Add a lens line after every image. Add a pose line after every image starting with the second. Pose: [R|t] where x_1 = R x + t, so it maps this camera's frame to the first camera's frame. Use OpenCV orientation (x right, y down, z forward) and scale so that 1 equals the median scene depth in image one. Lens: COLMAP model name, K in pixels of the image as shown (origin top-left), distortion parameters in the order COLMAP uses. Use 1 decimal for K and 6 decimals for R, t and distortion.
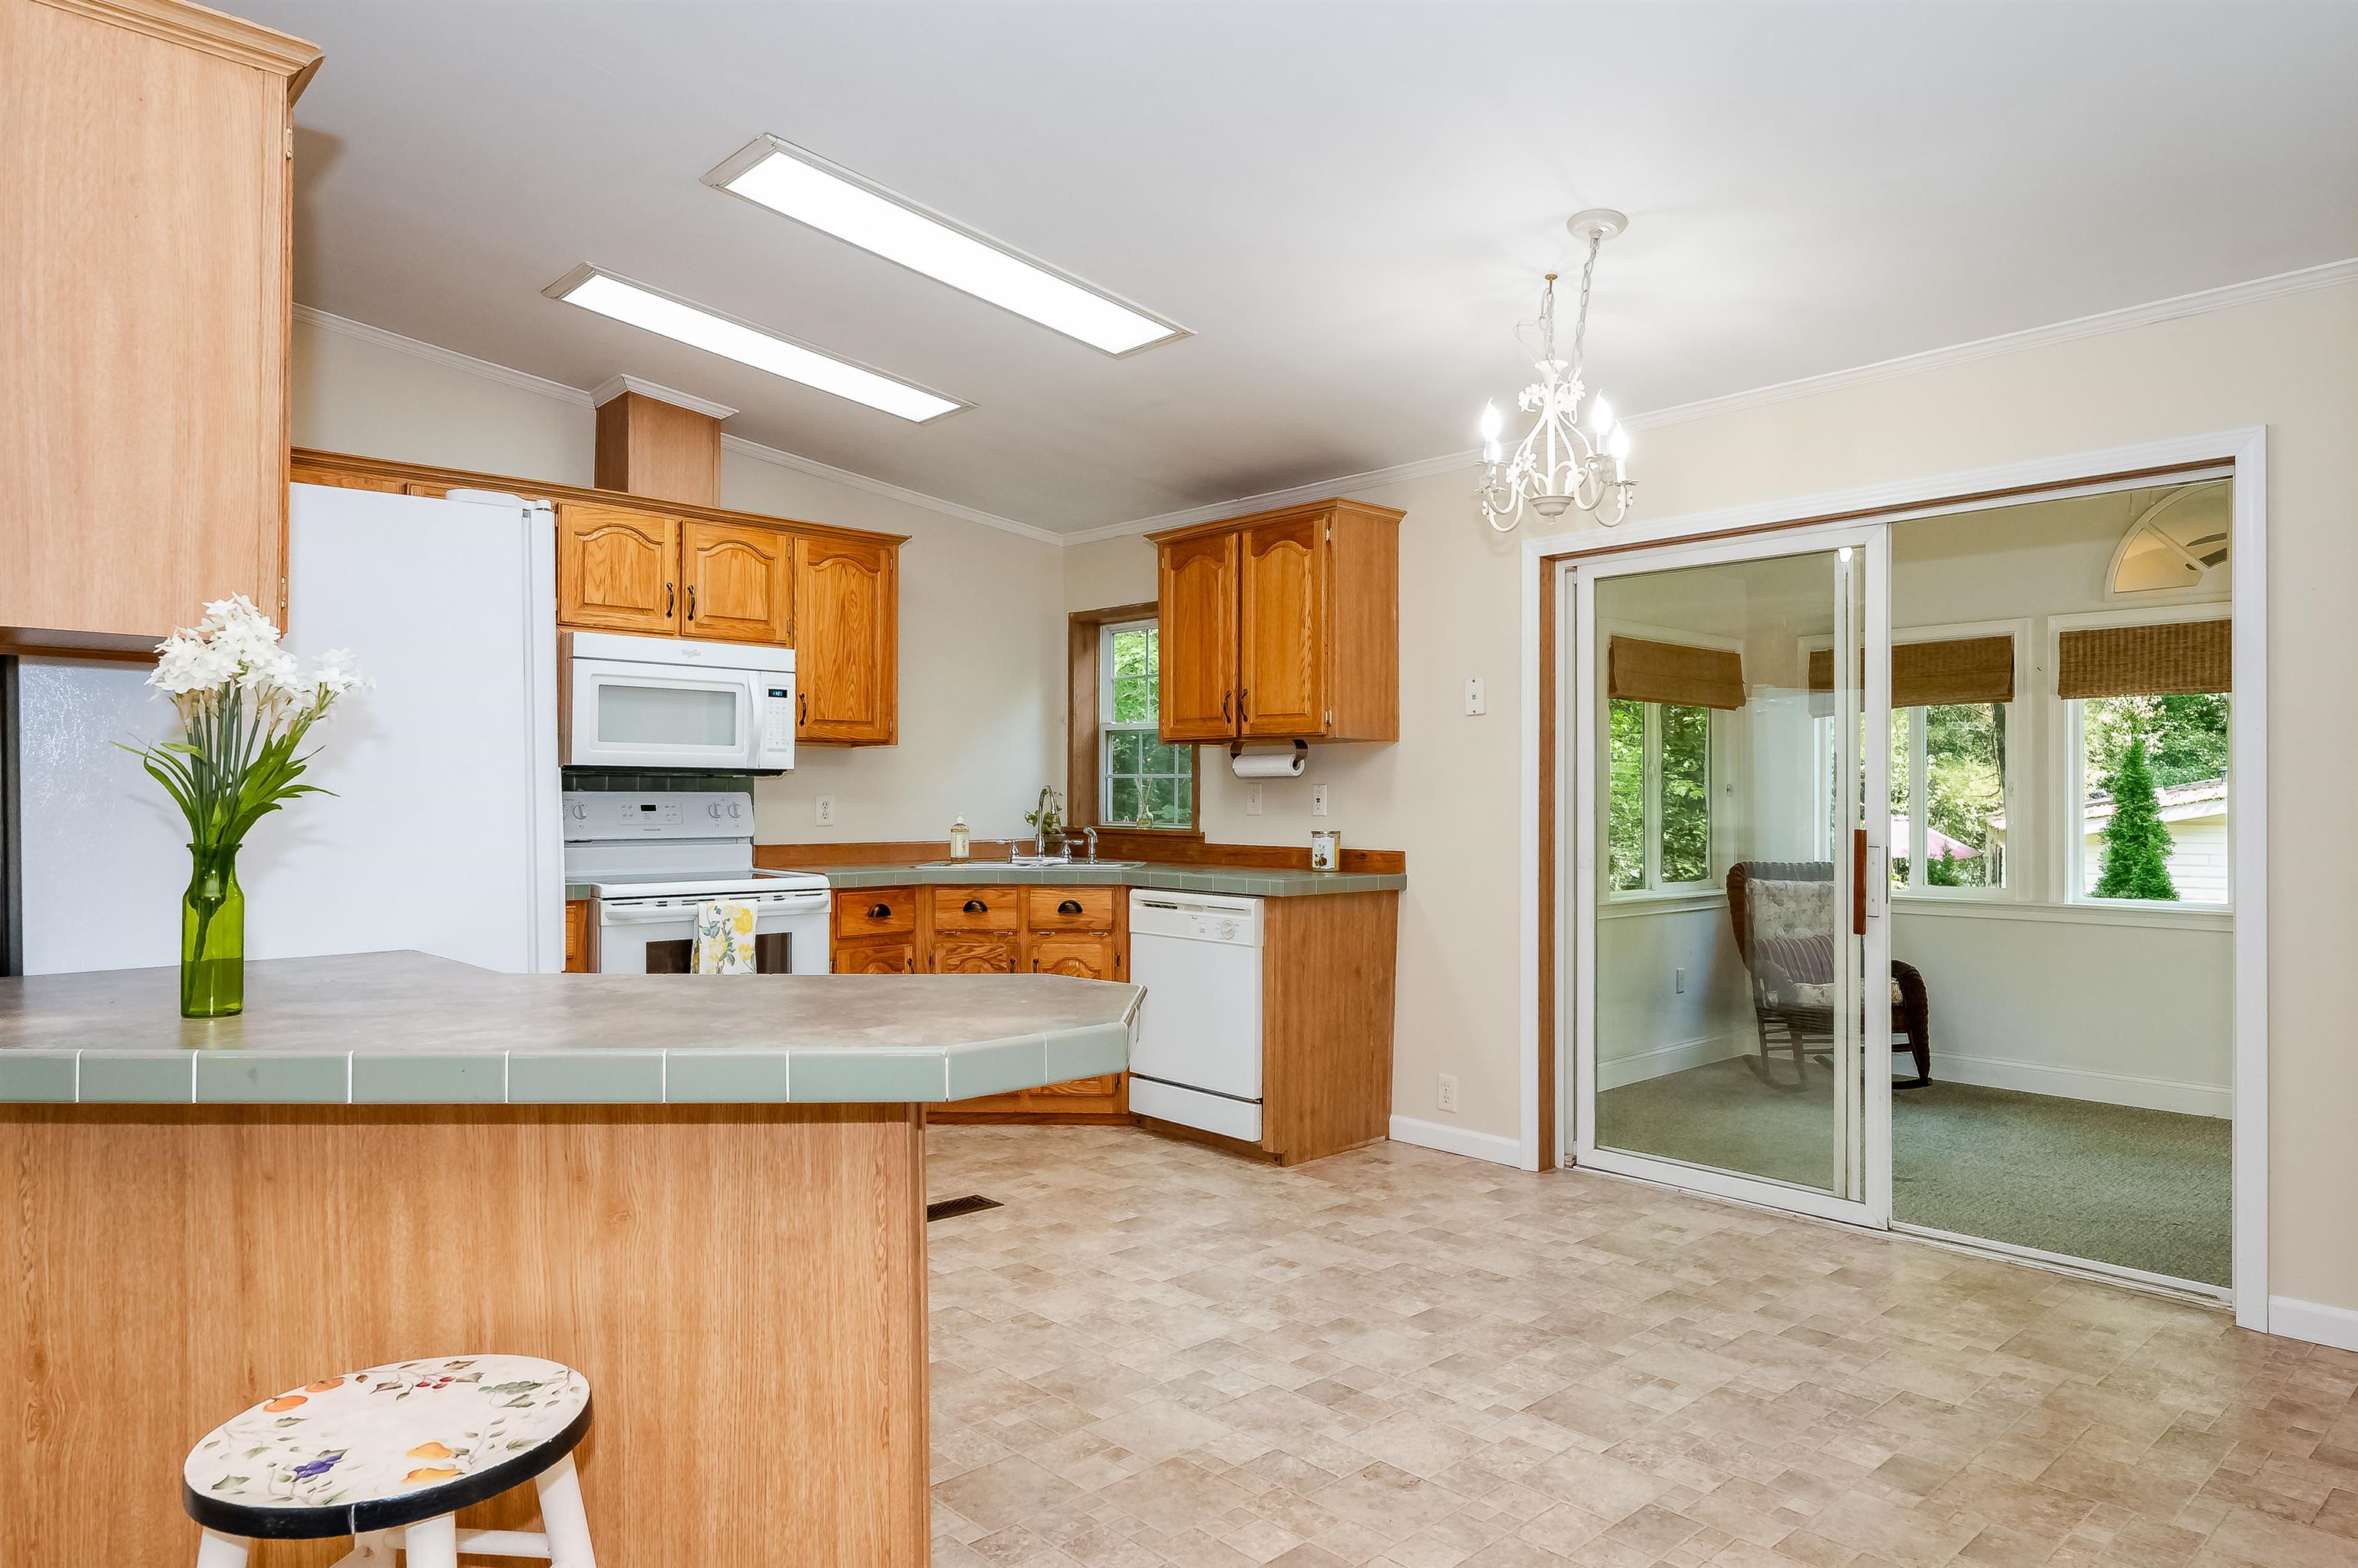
lens RADIAL K [[1453.9, 0, 1179.0], [0, 1453.9, 784.0], [0, 0, 1]] dist [0.001035, -0.000378]
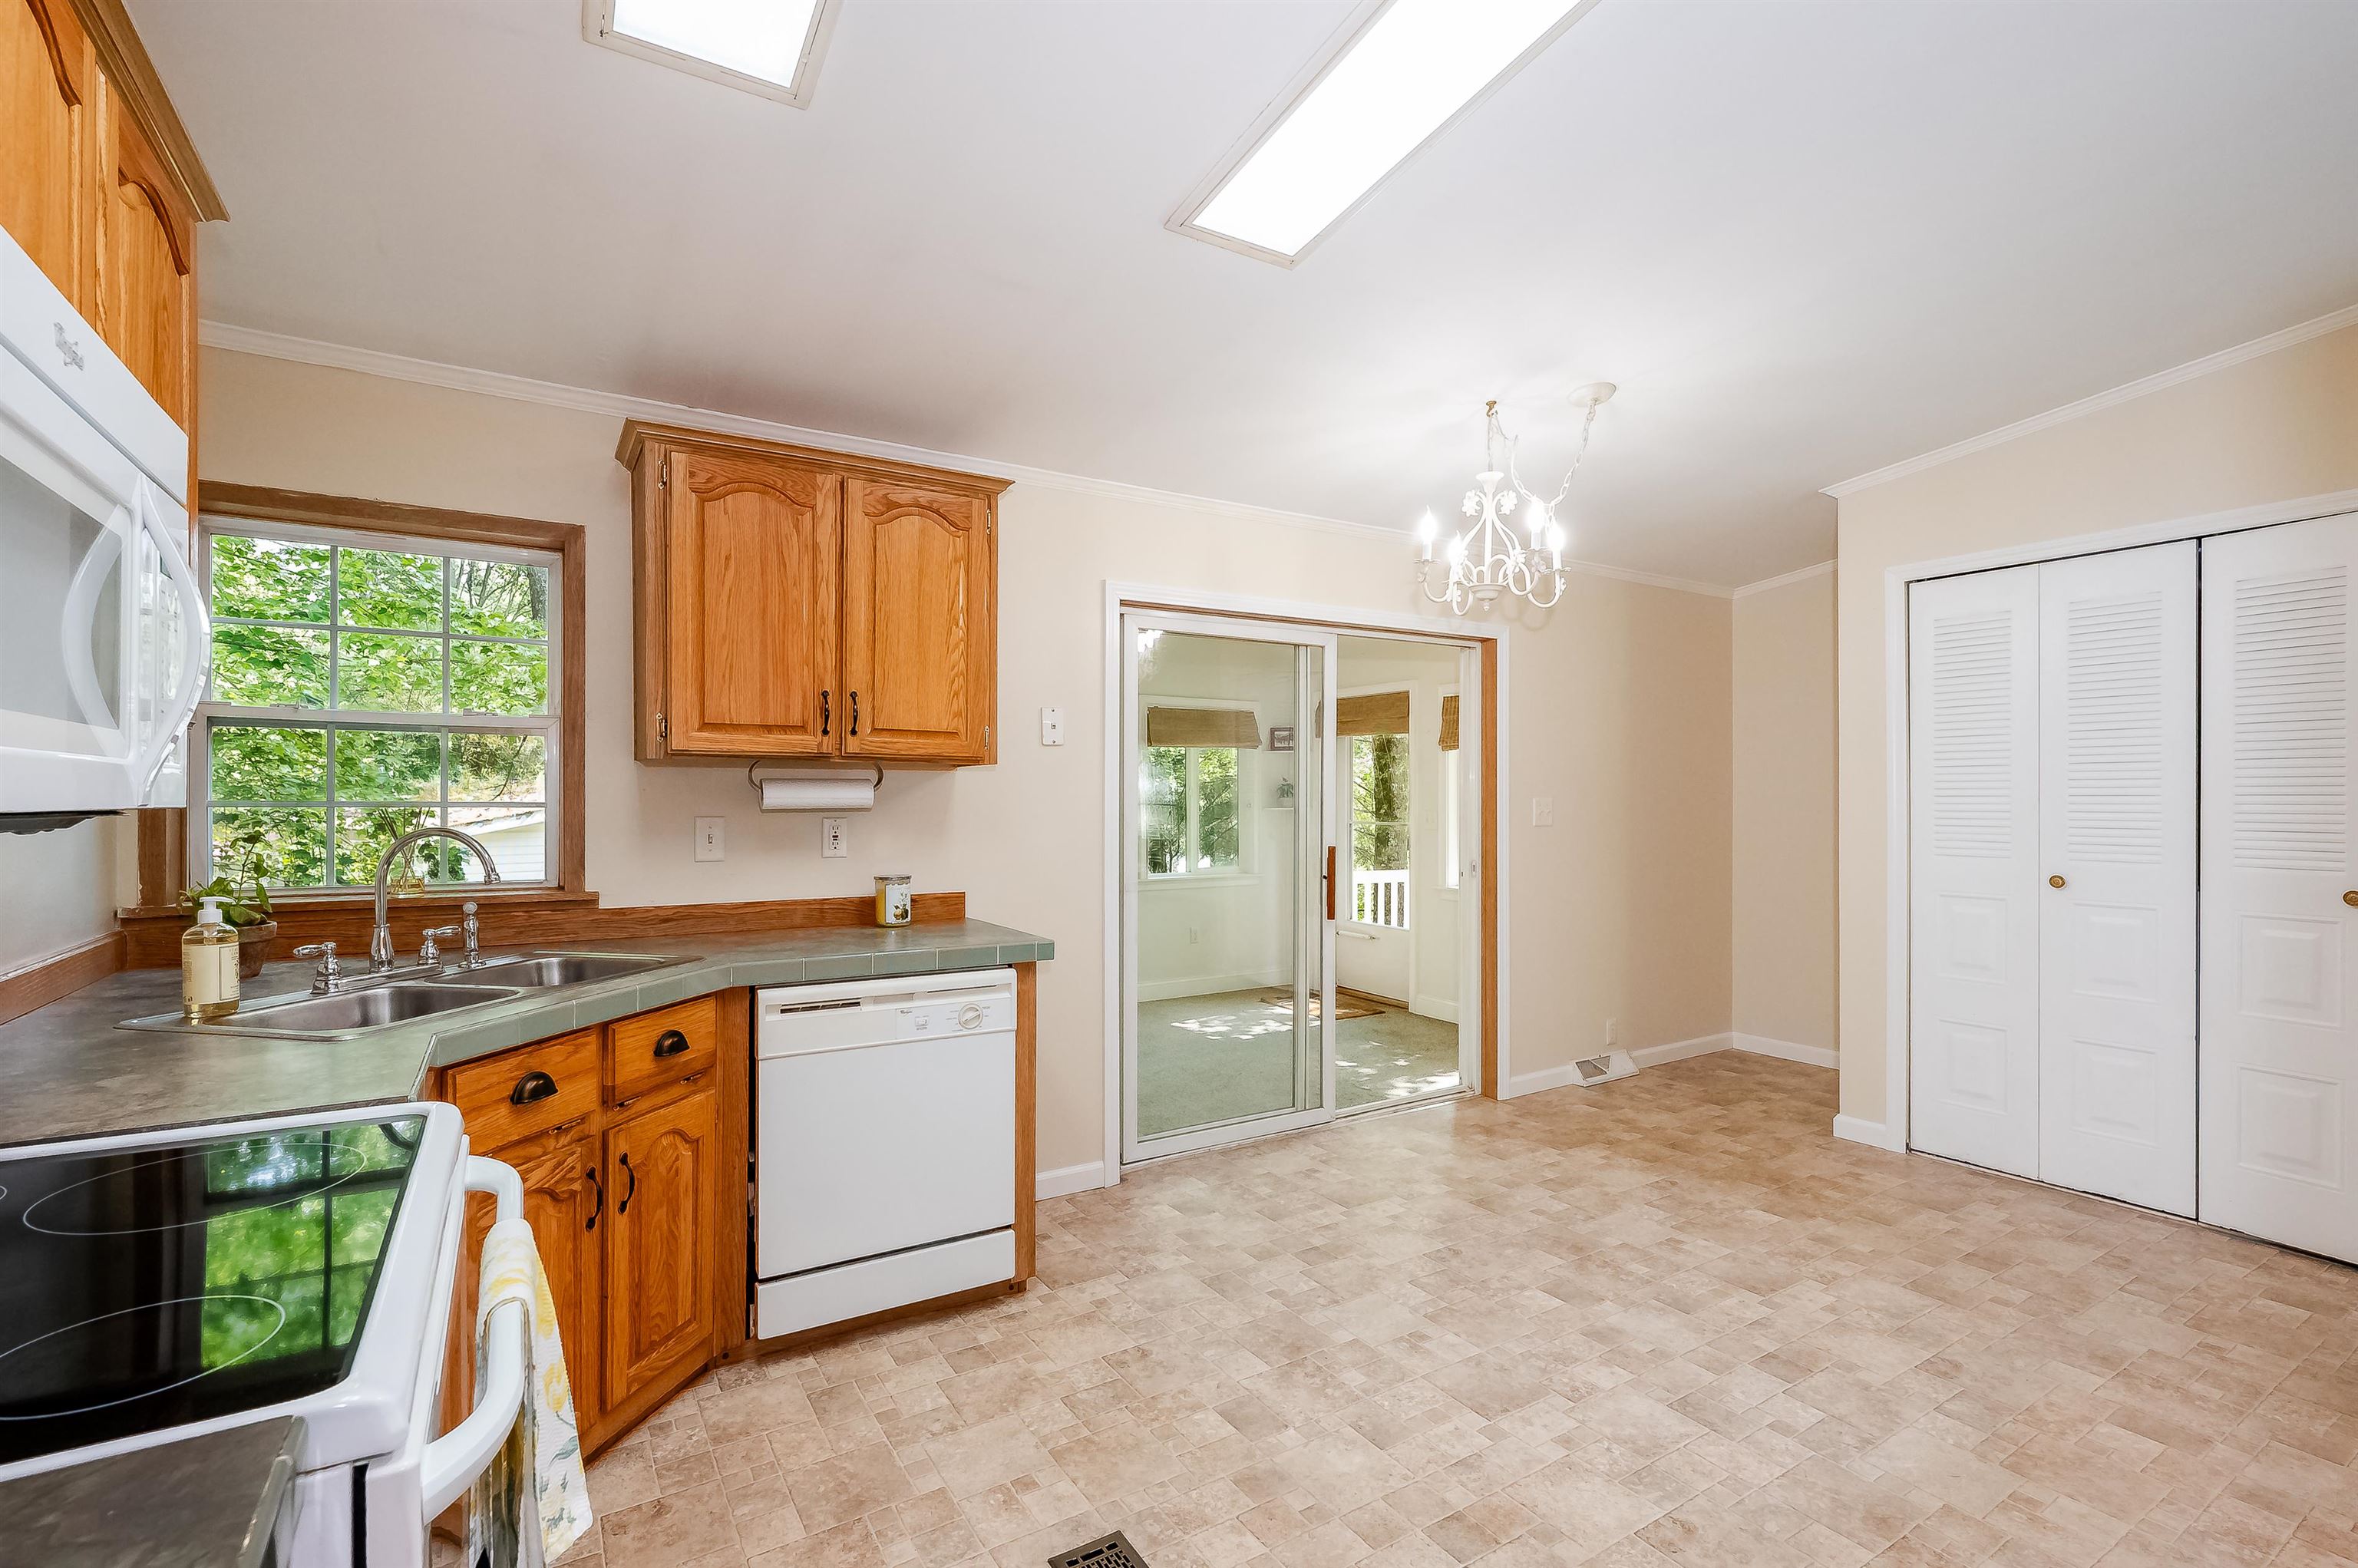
lens RADIAL K [[1058.4, 0, 1173.2], [0, 1058.4, 805.1], [0, 0, 1]] dist [0.000276, 0.000182]
pose [[0.194962, -0.010045, 0.980759, -0.572518], [-0.008587, 0.999892, 0.011948, -0.020059], [-0.980773, -0.010751, 0.194855, 0.938918]]
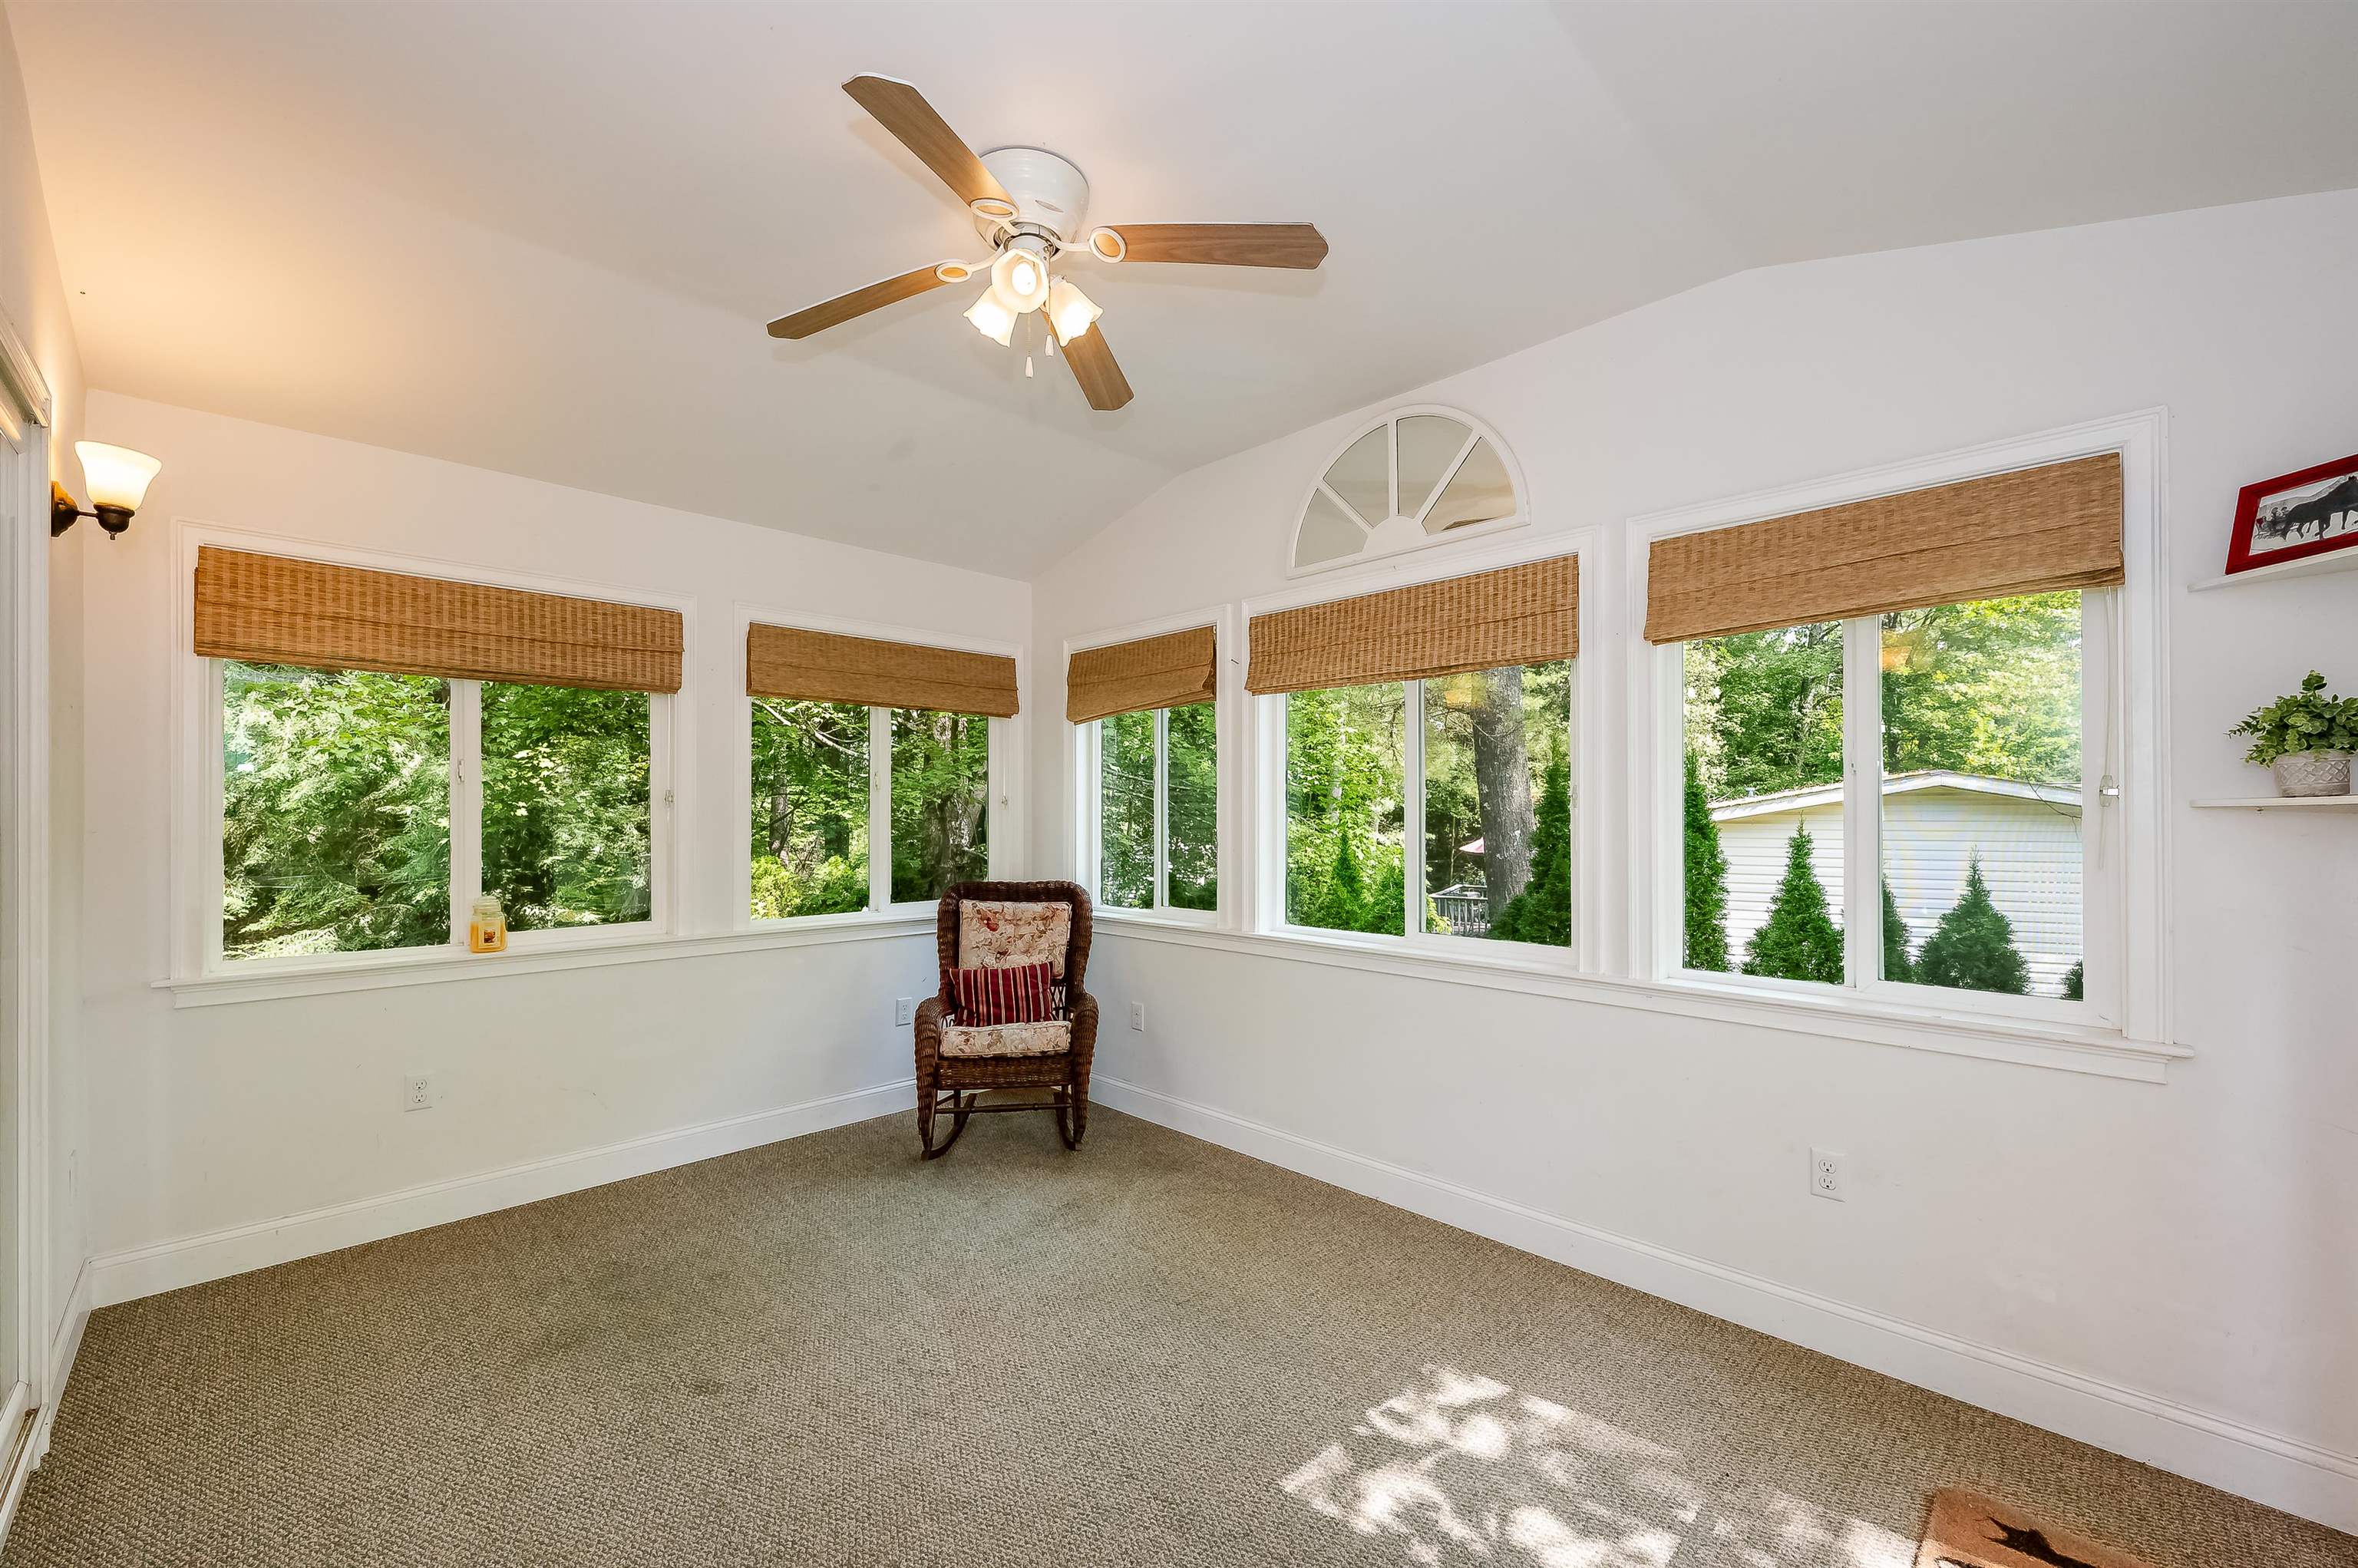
lens RADIAL K [[947.2, 0, 1176.2], [0, 947.2, 818.8], [0, 0, 1]] dist [-0.001477, -0.000167]
pose [[0.999655, 0.000281, 0.026272, 0.886642], [-0.000831, 0.999781, 0.020911, 0.004004], [-0.026260, -0.020926, 0.999436, 0.717086]]
